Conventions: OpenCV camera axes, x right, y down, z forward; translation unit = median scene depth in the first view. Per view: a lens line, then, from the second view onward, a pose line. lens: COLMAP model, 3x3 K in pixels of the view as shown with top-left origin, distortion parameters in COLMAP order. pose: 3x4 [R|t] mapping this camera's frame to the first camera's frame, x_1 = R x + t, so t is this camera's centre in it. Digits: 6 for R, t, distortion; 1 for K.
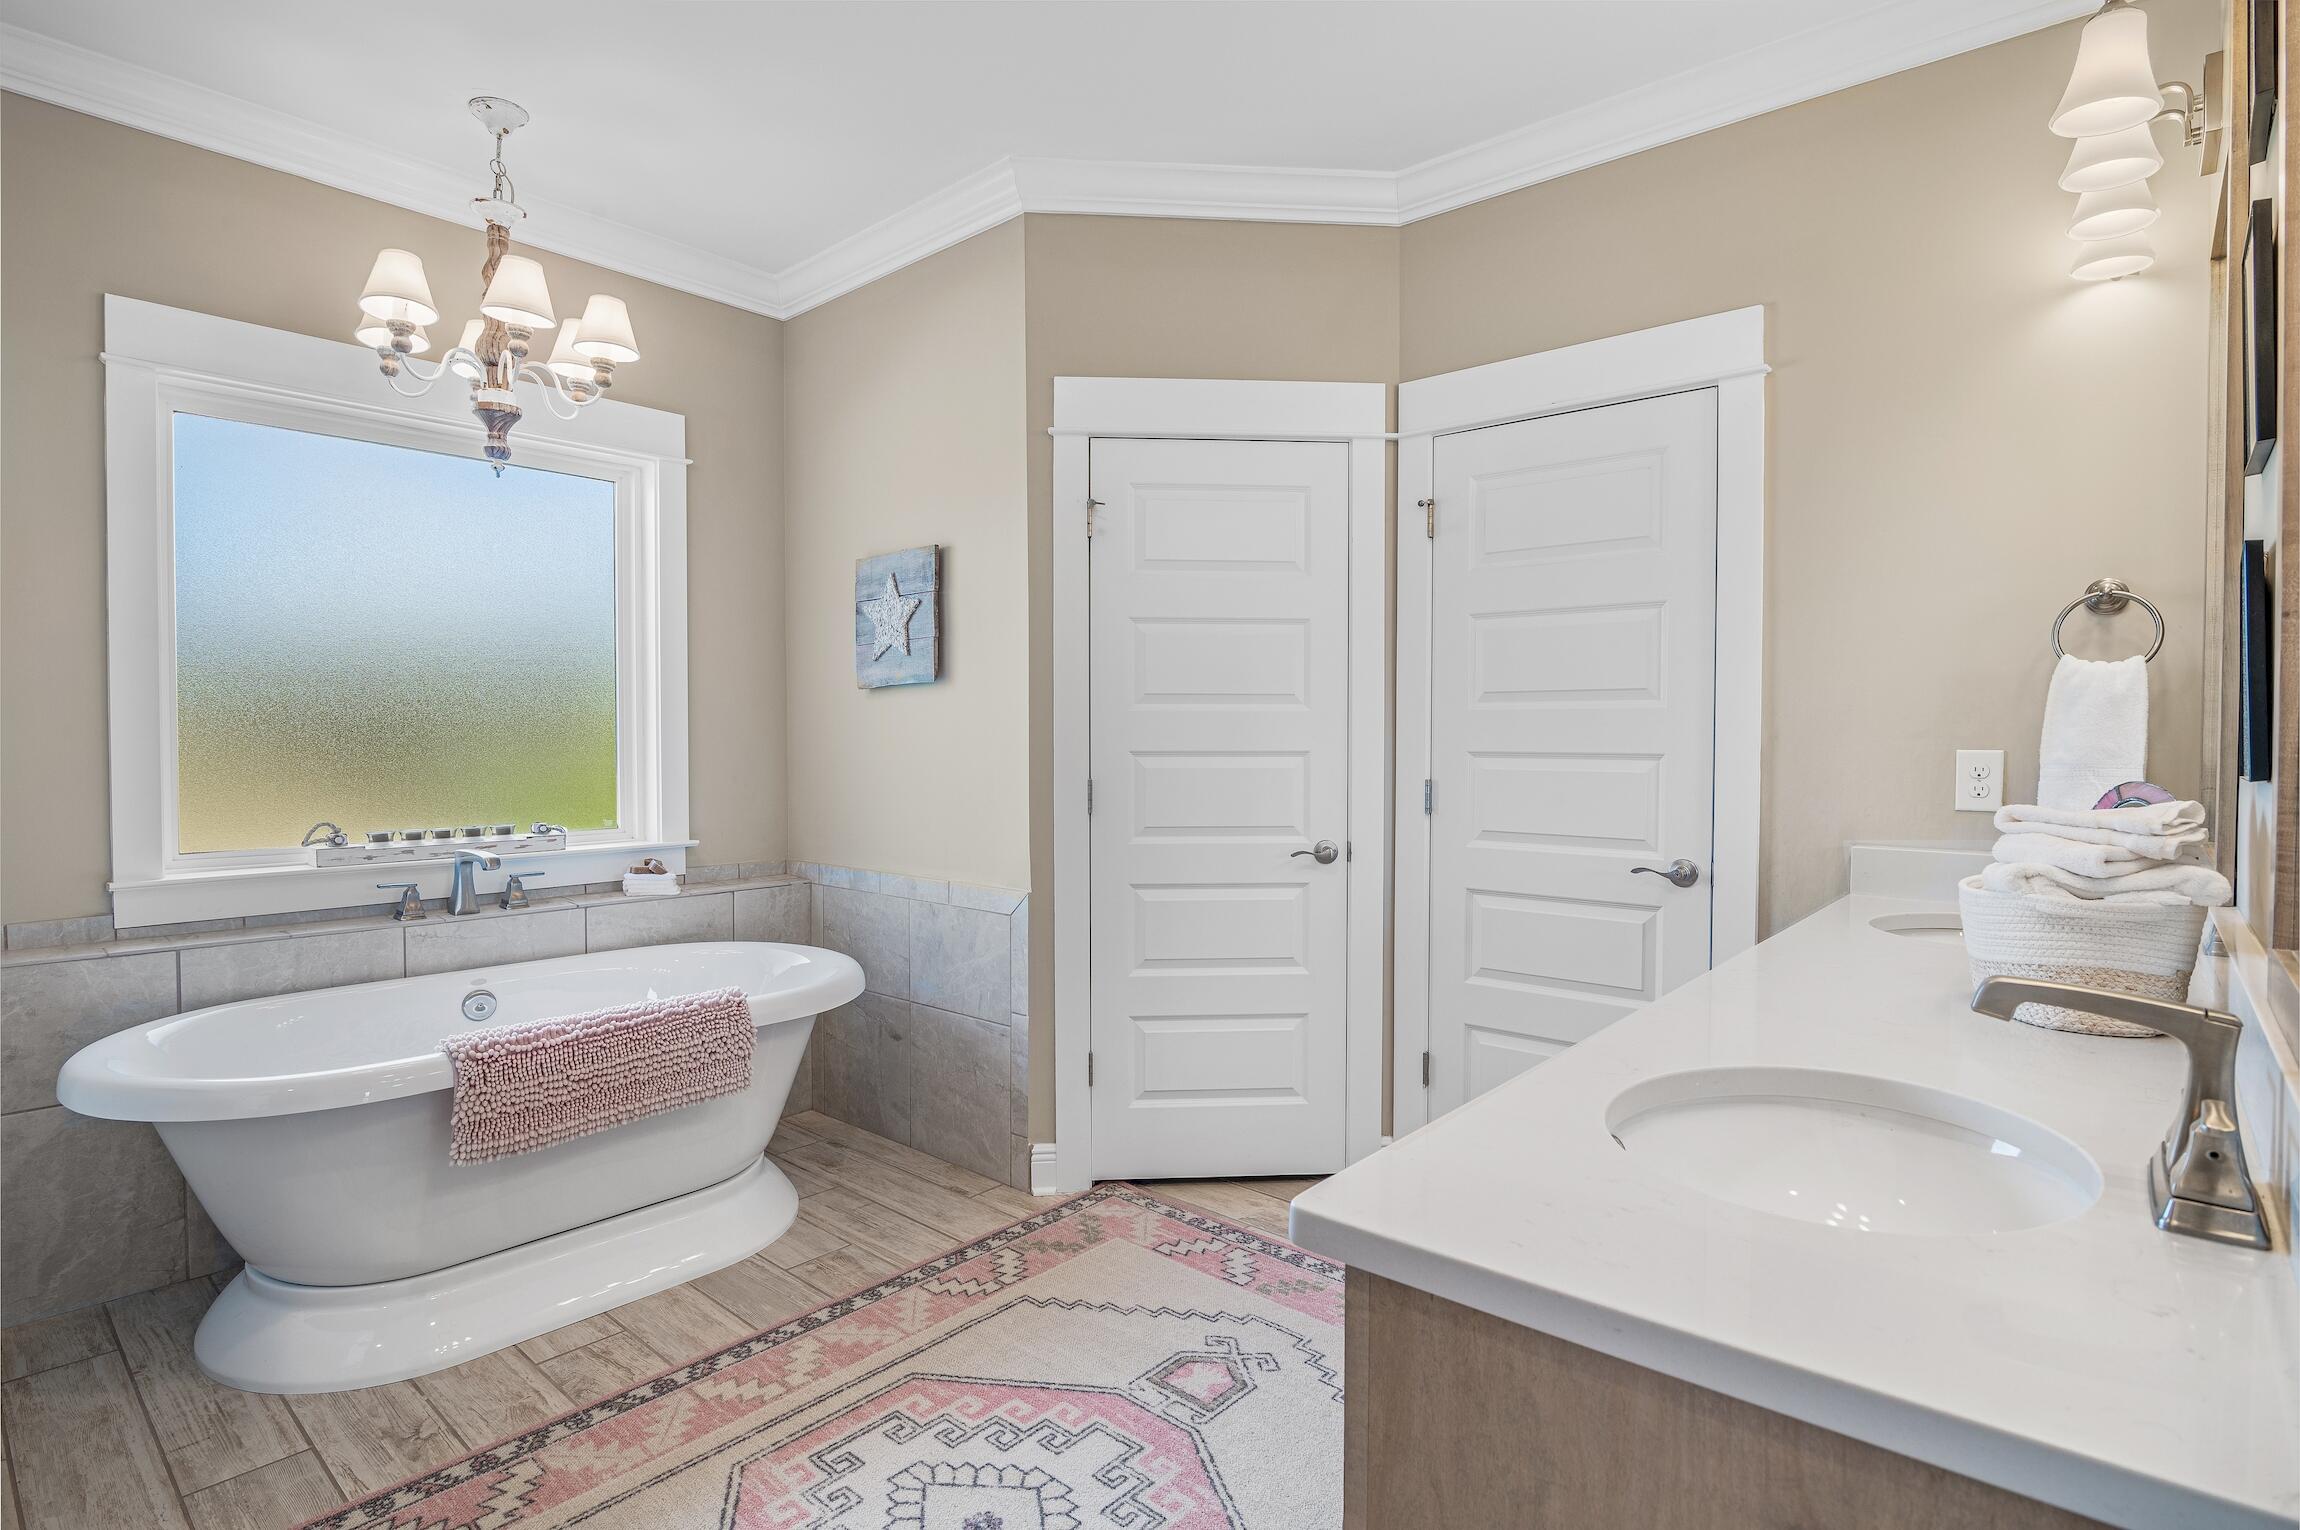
lens RADIAL K [[1128.6, 0, 1143.5], [0, 1128.6, 760.1], [0, 0, 1]] dist [-0.020591, -0.000603]
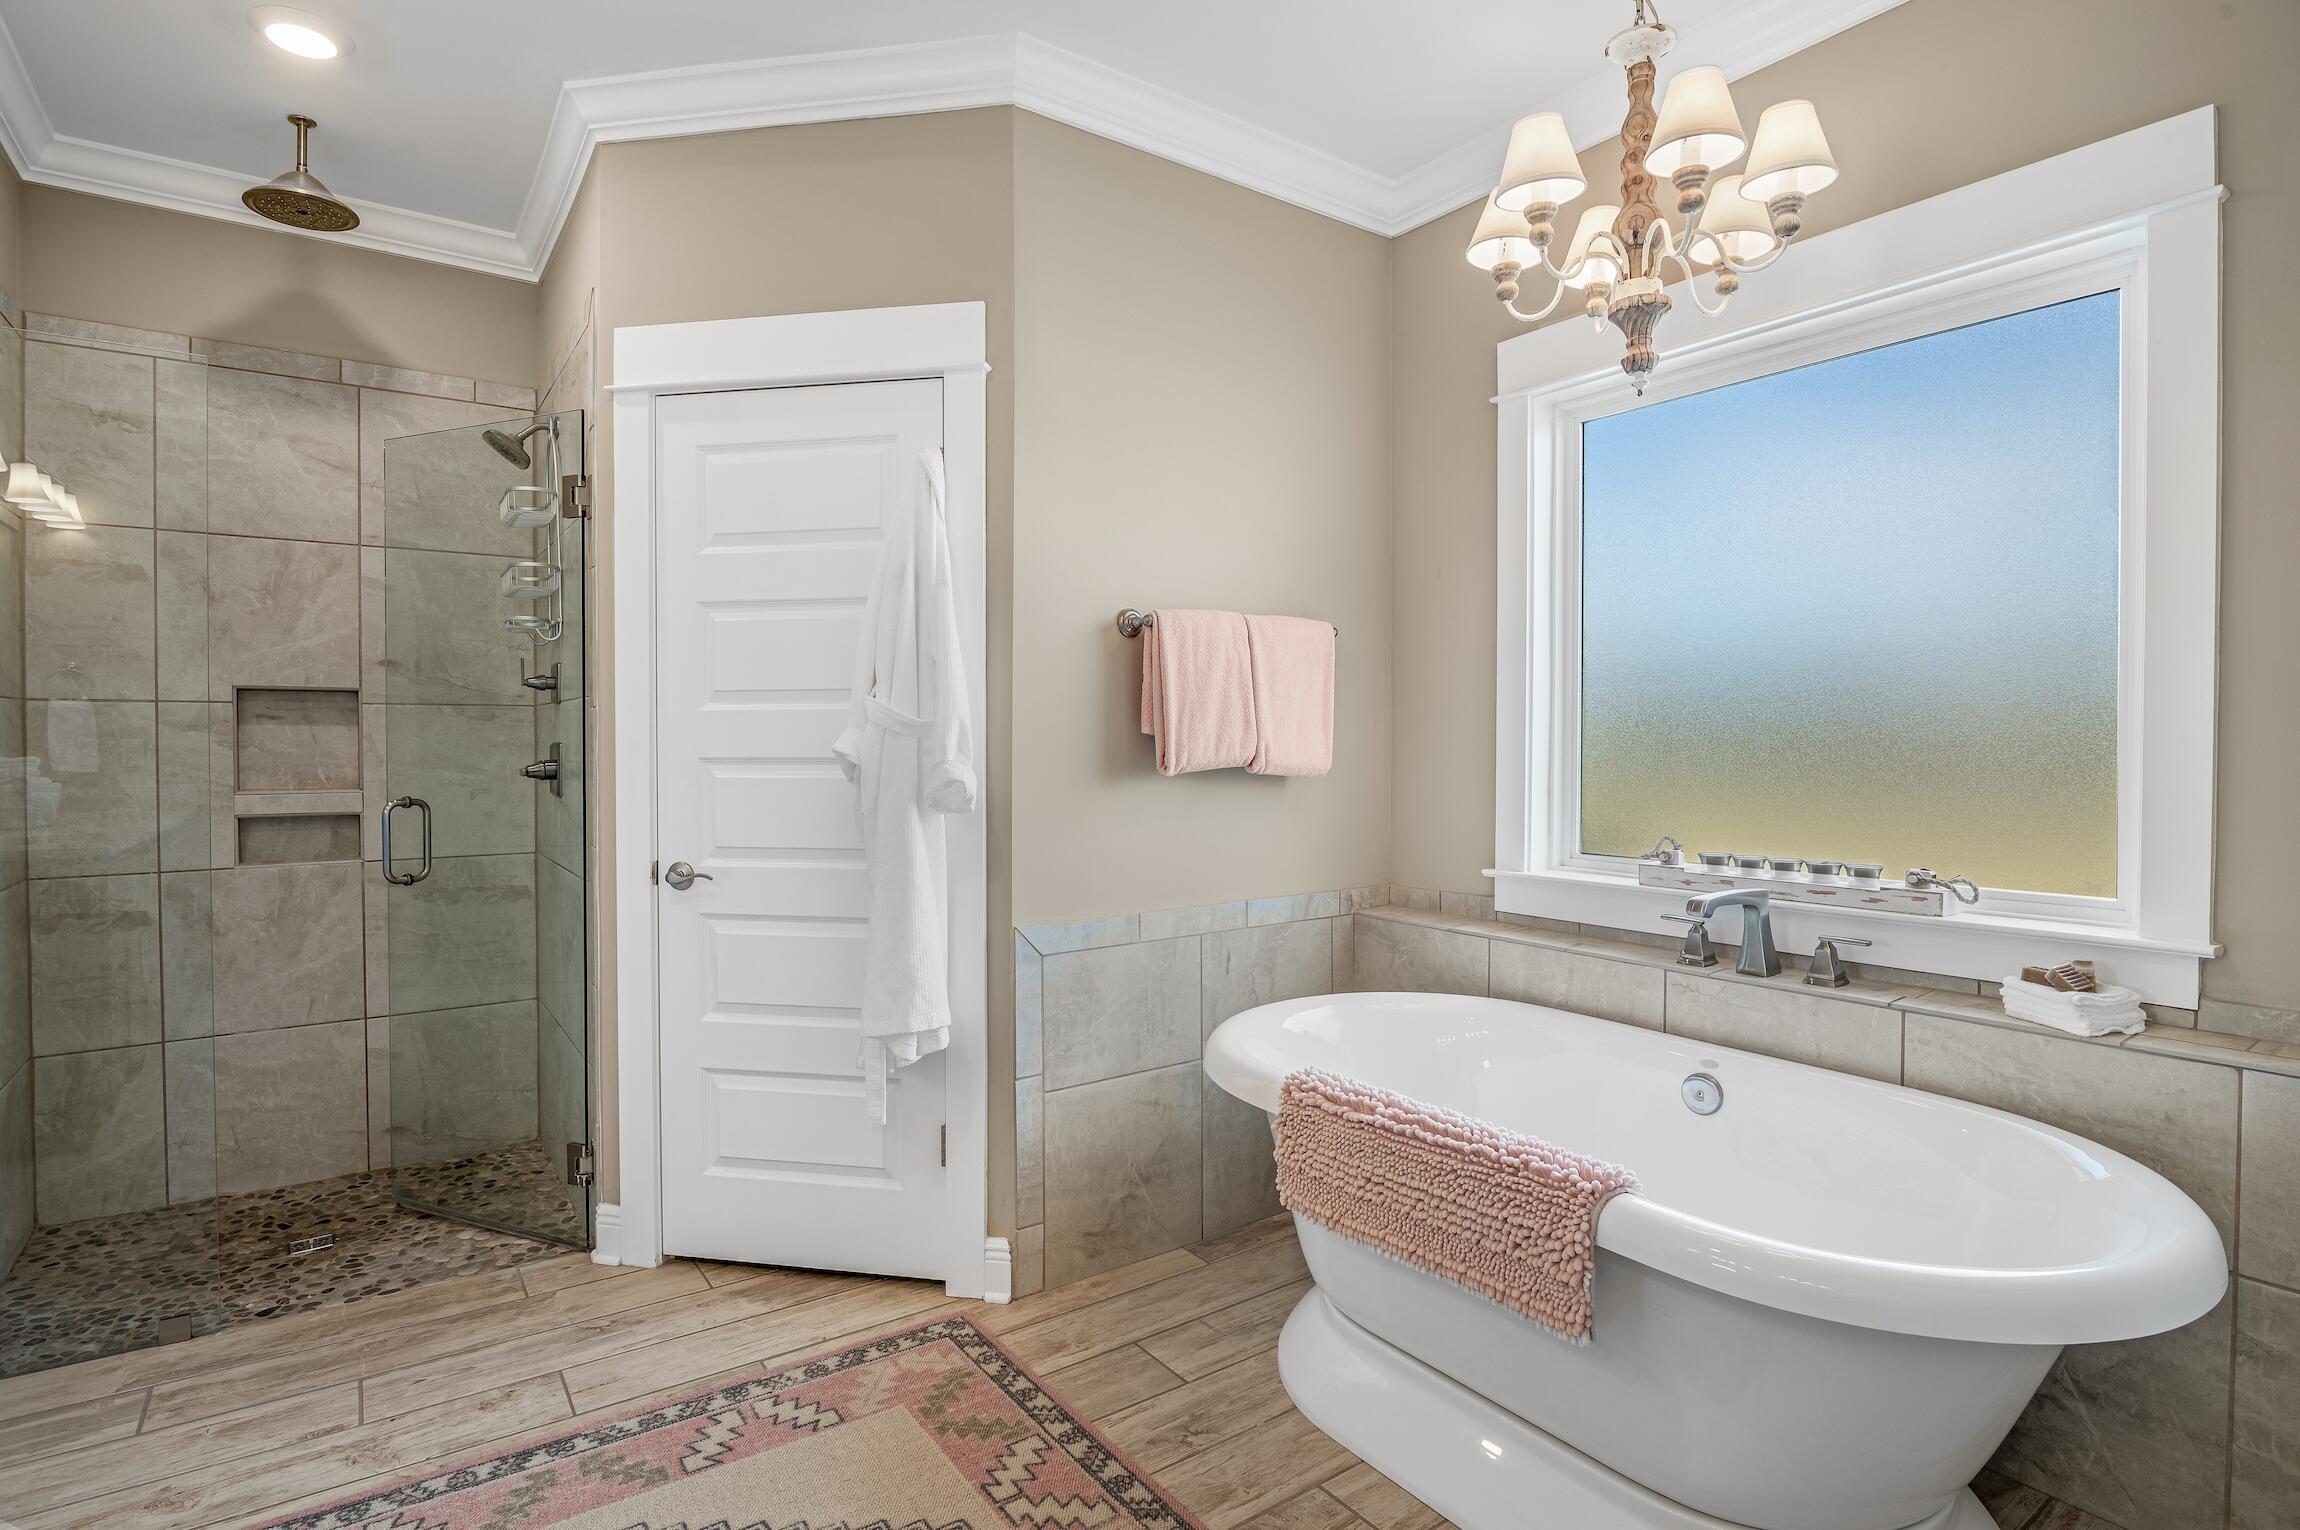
lens RADIAL K [[1128.6, 0, 1146.4], [0, 1128.6, 761.0], [0, 0, 1]] dist [-0.020591, -0.000603]
pose [[-0.237008, 0.012492, -0.971427, 0.222468], [-0.021106, 0.999615, 0.018004, -0.010587], [0.971278, 0.024770, -0.236654, 0.802327]]
